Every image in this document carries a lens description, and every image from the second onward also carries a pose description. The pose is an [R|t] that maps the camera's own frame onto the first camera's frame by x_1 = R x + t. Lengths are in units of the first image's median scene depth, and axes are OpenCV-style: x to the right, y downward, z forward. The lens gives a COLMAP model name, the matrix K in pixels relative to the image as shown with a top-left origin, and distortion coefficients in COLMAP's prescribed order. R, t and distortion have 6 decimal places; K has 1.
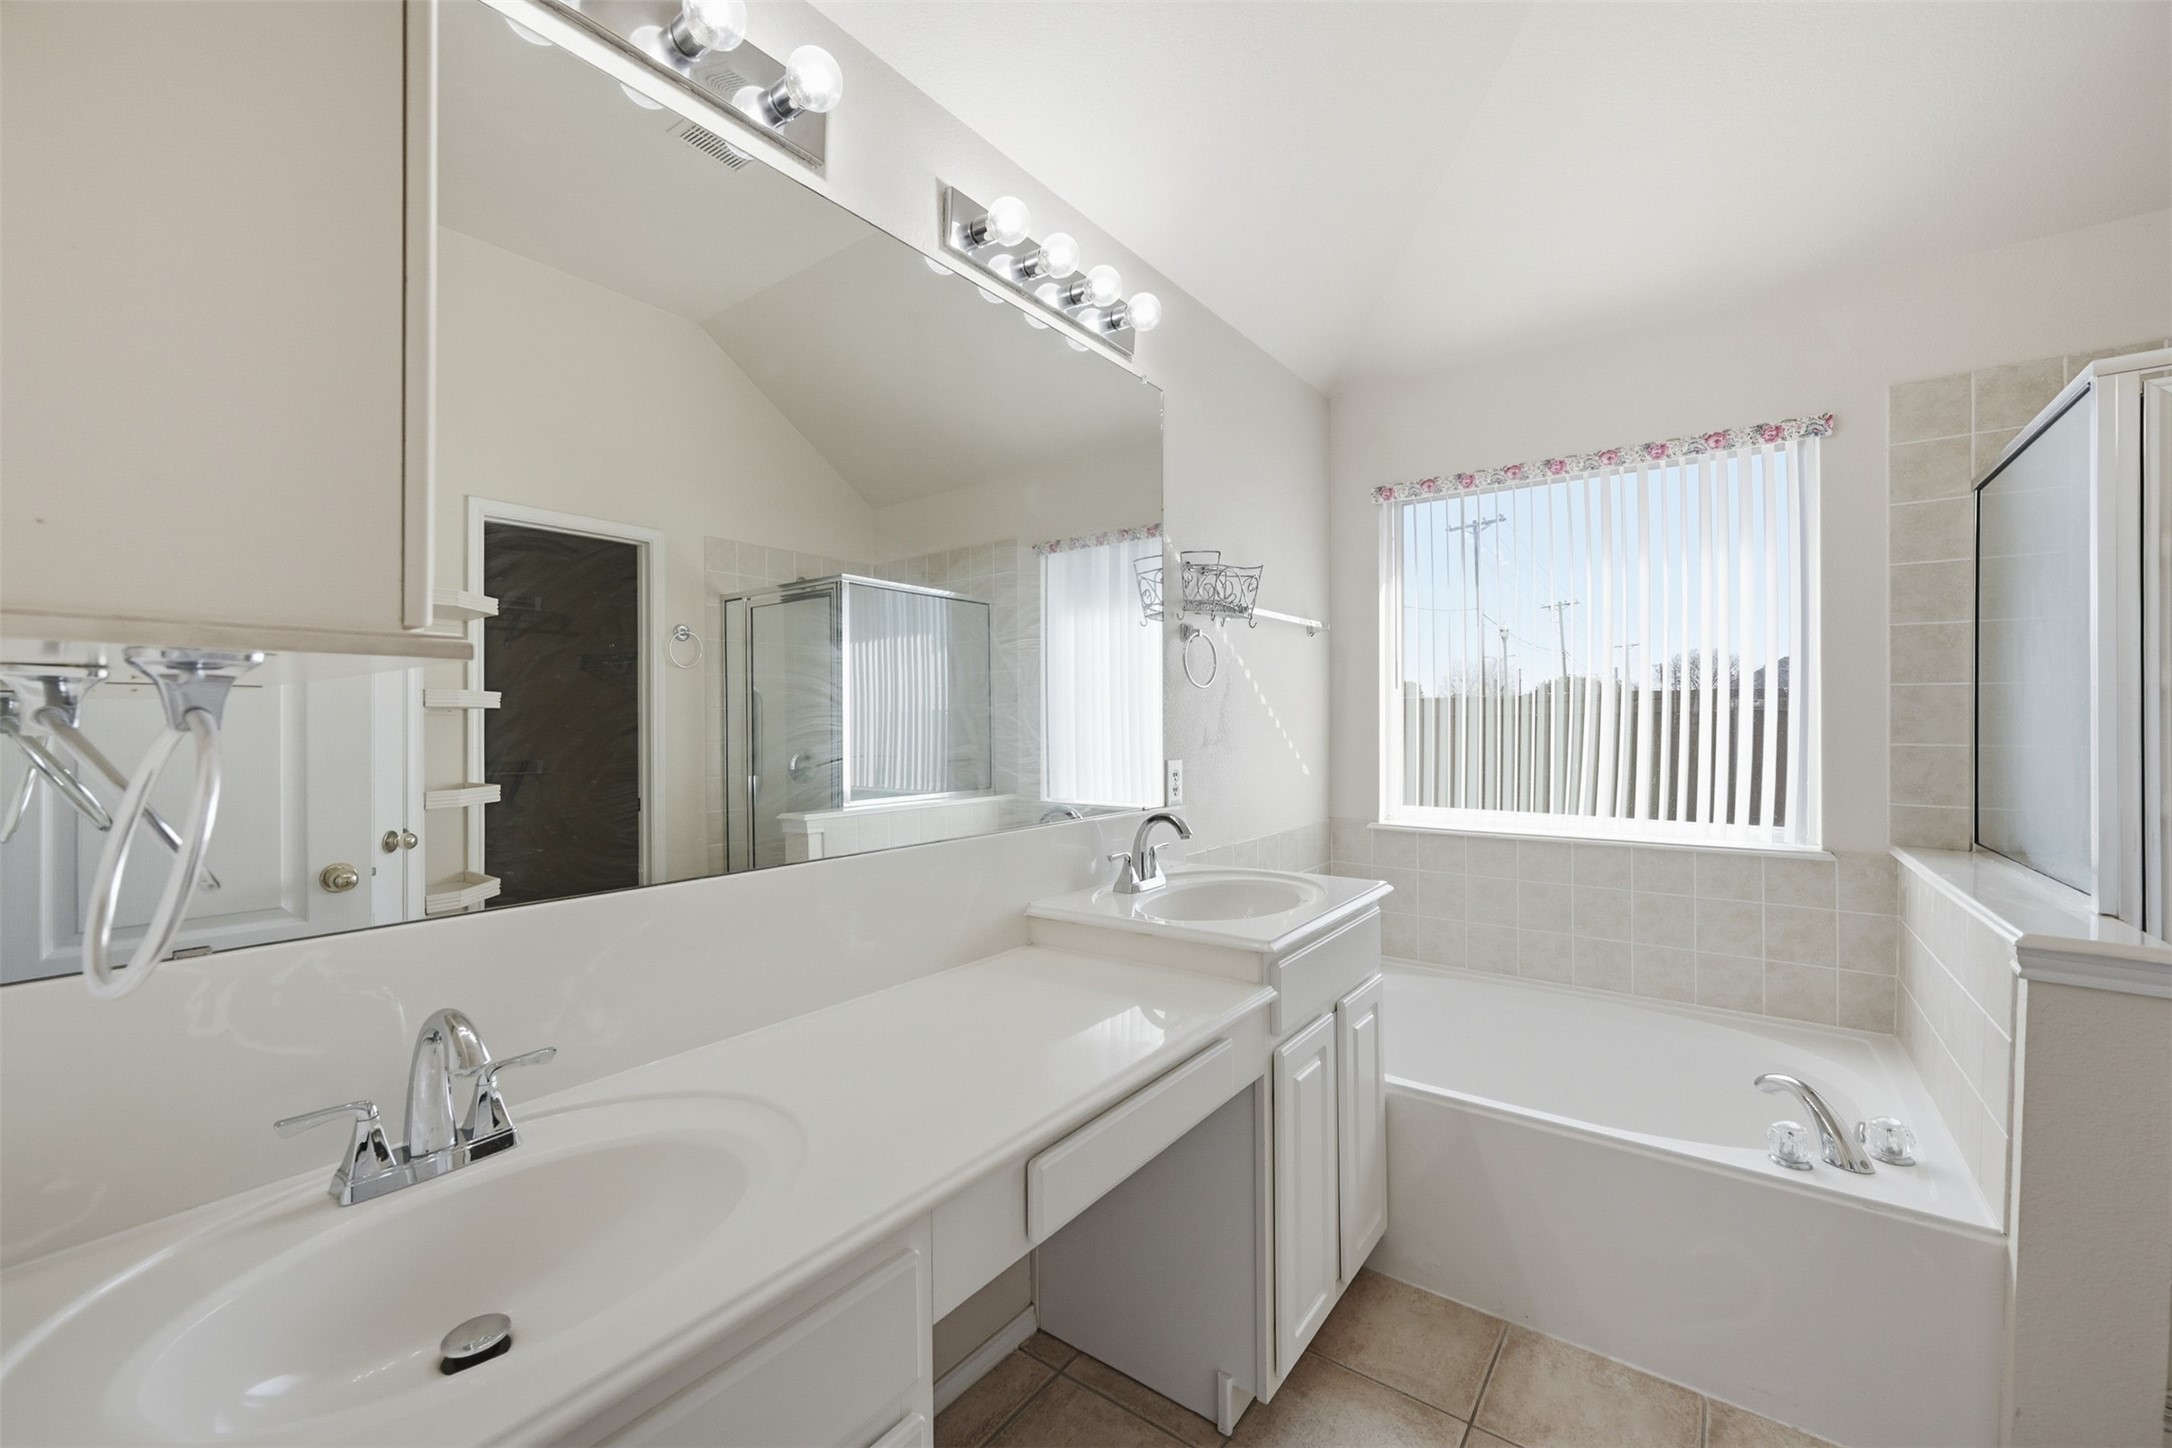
lens RADIAL K [[857.4, 0, 1090.5], [0, 857.4, 727.3], [0, 0, 1]] dist [0.002088, -0.000058]
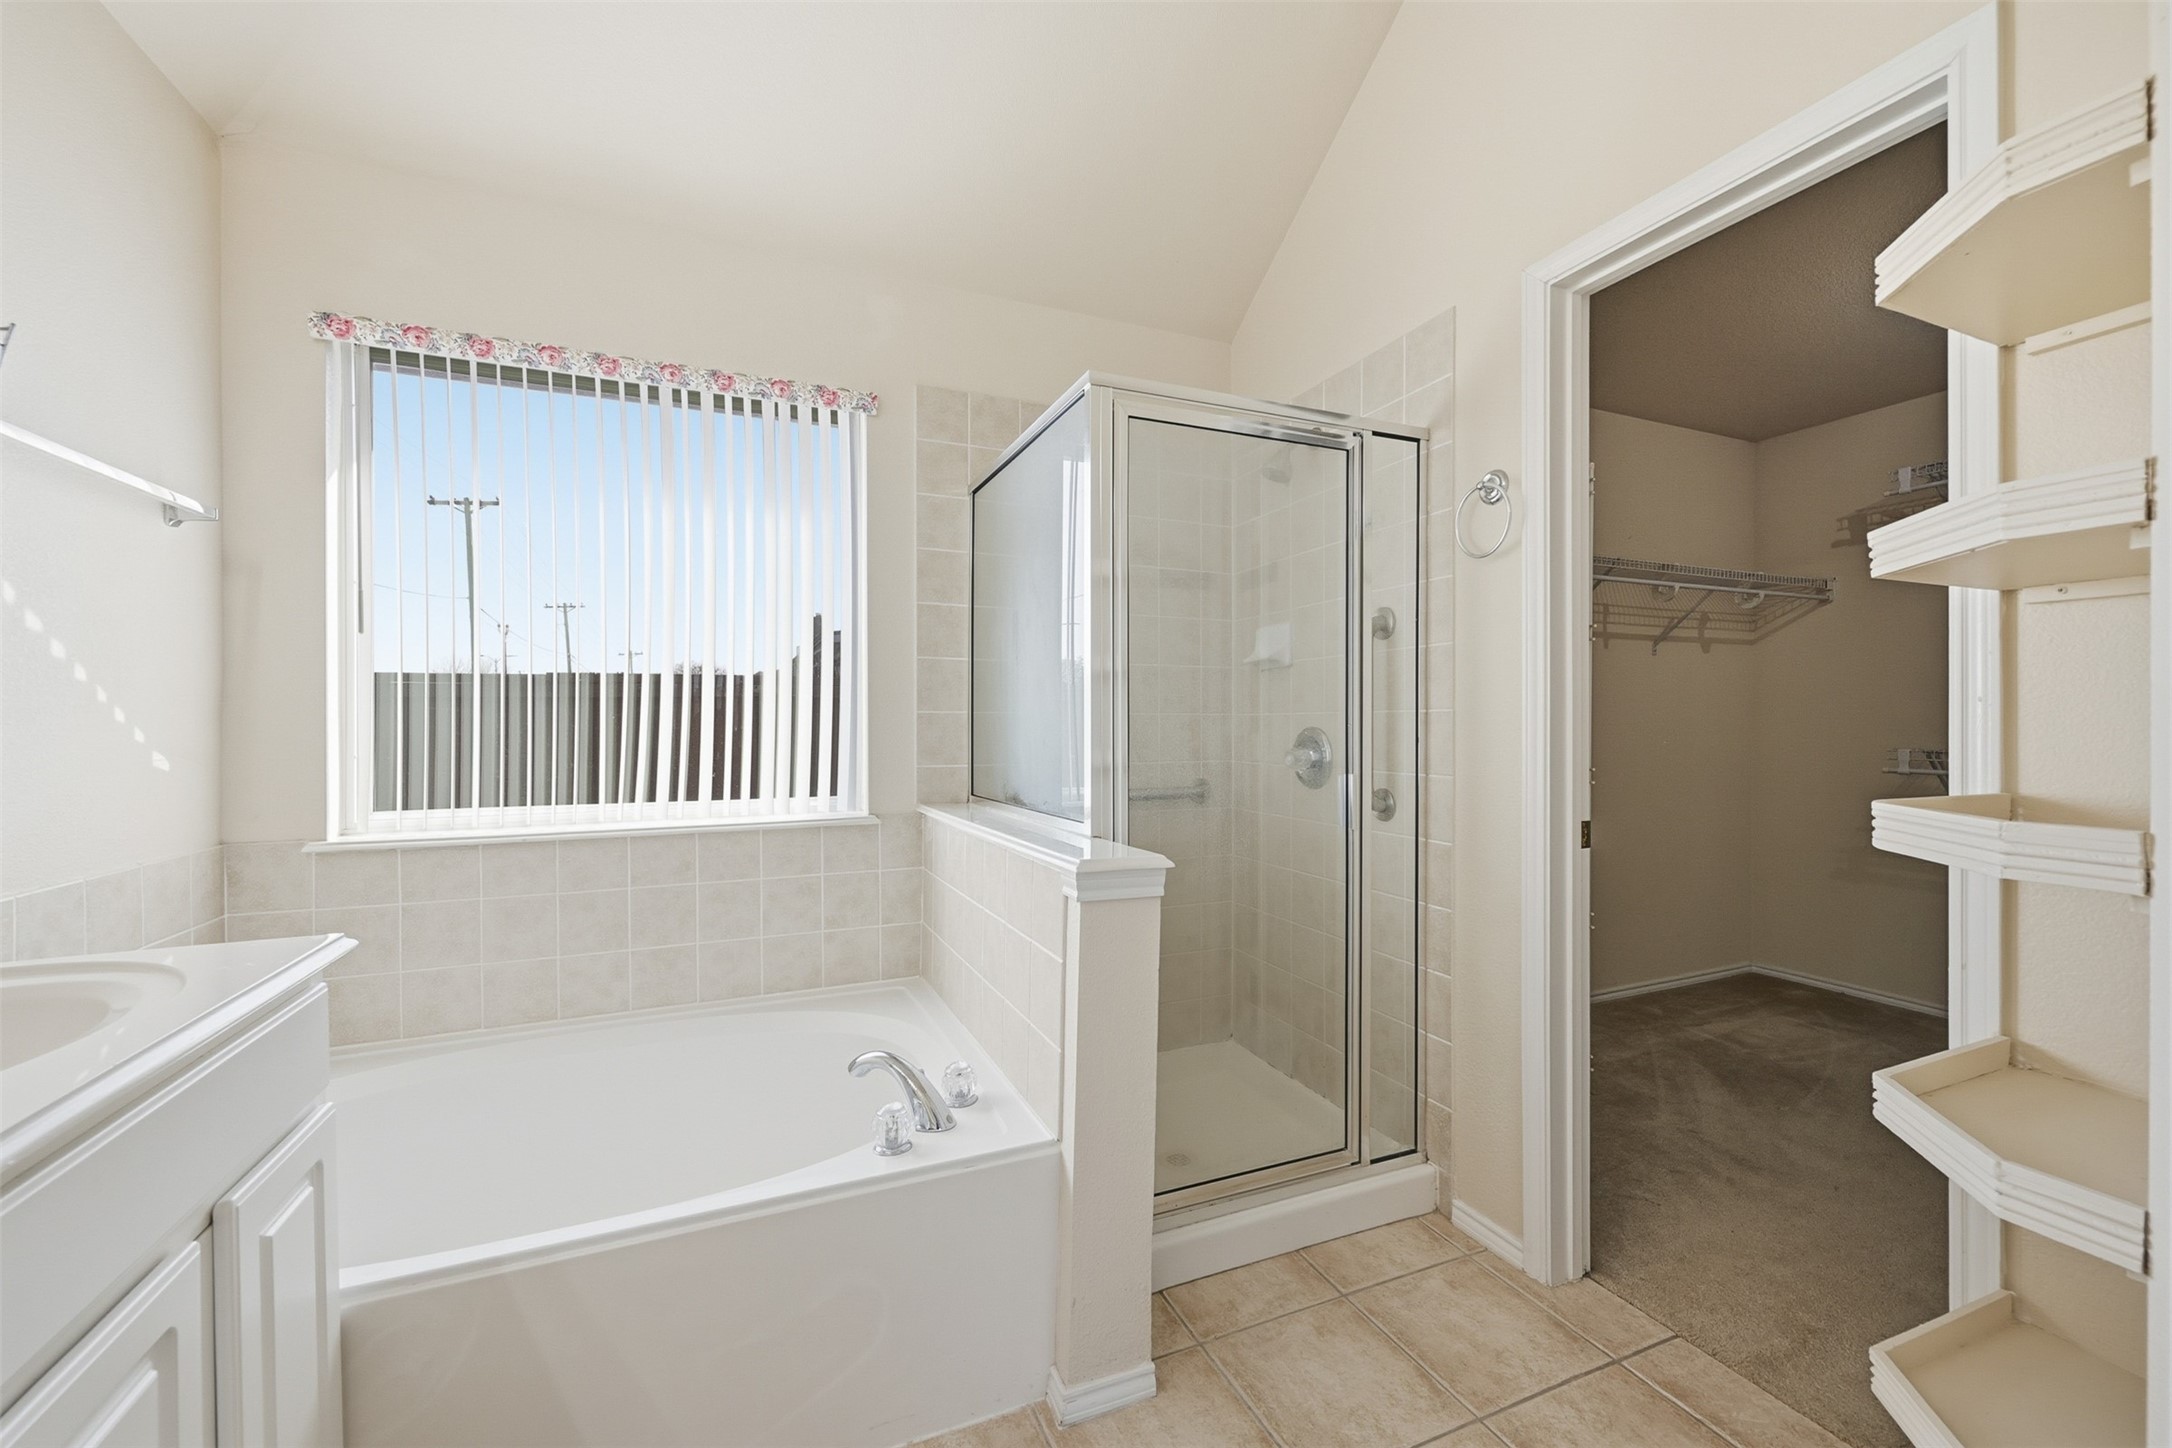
lens RADIAL K [[857.4, 0, 1090.5], [0, 857.4, 727.3], [0, 0, 1]] dist [0.002088, -0.000058]
pose [[0.498028, -0.001623, 0.867159, 0.091372], [0.006166, 0.999980, -0.001669, 0.043472], [-0.867139, 0.006178, 0.498028, 0.265038]]
